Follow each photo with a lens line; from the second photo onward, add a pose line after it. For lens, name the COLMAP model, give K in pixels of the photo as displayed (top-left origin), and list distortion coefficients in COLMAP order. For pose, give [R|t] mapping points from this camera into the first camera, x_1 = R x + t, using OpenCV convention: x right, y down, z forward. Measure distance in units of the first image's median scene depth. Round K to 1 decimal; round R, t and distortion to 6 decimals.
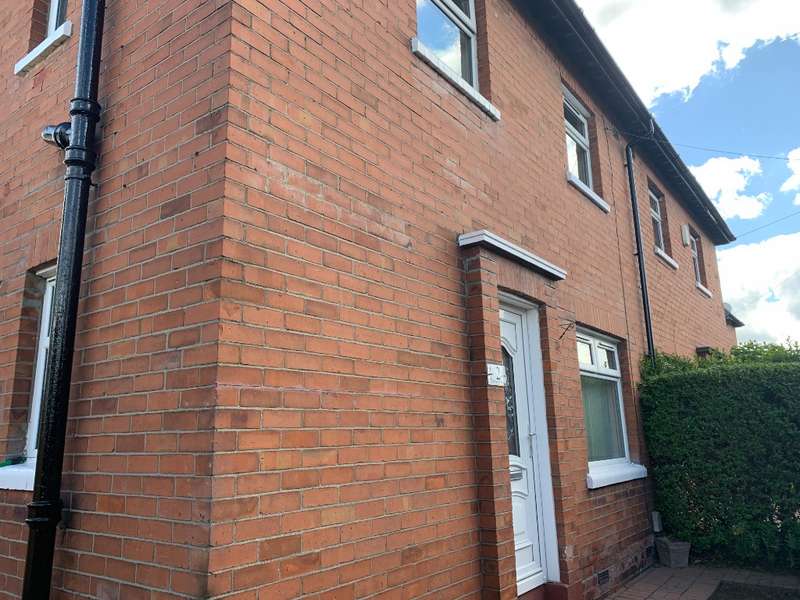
lens RADIAL K [[616.6, 0, 396.5], [0, 616.6, 294.1], [0, 0, 1]] dist [0.064081, -0.063647]
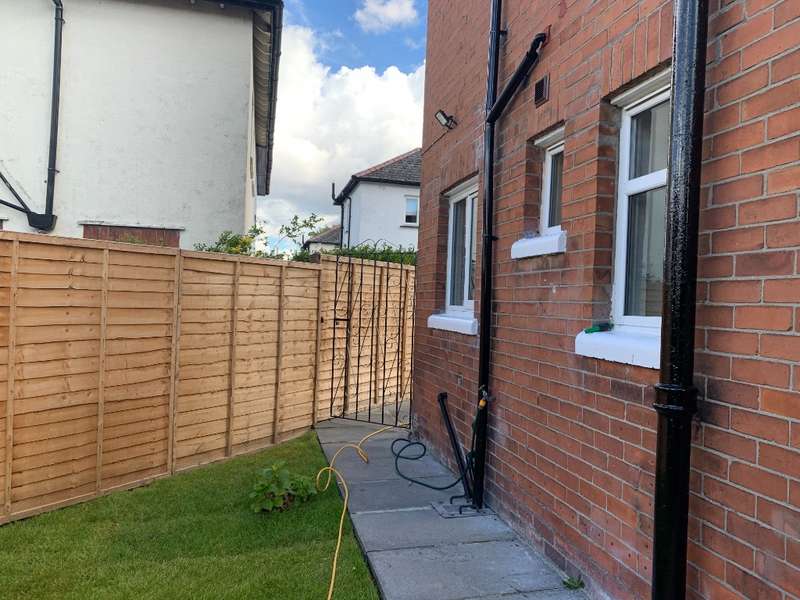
lens RADIAL K [[616.6, 0, 400.9], [0, 616.6, 300.7], [0, 0, 1]] dist [0.064081, -0.063647]
pose [[0.770071, 0.051129, -0.635906, -0.327936], [0.087370, 0.978939, 0.184514, 0.056965], [0.631947, -0.197648, 0.749385, 0.224884]]
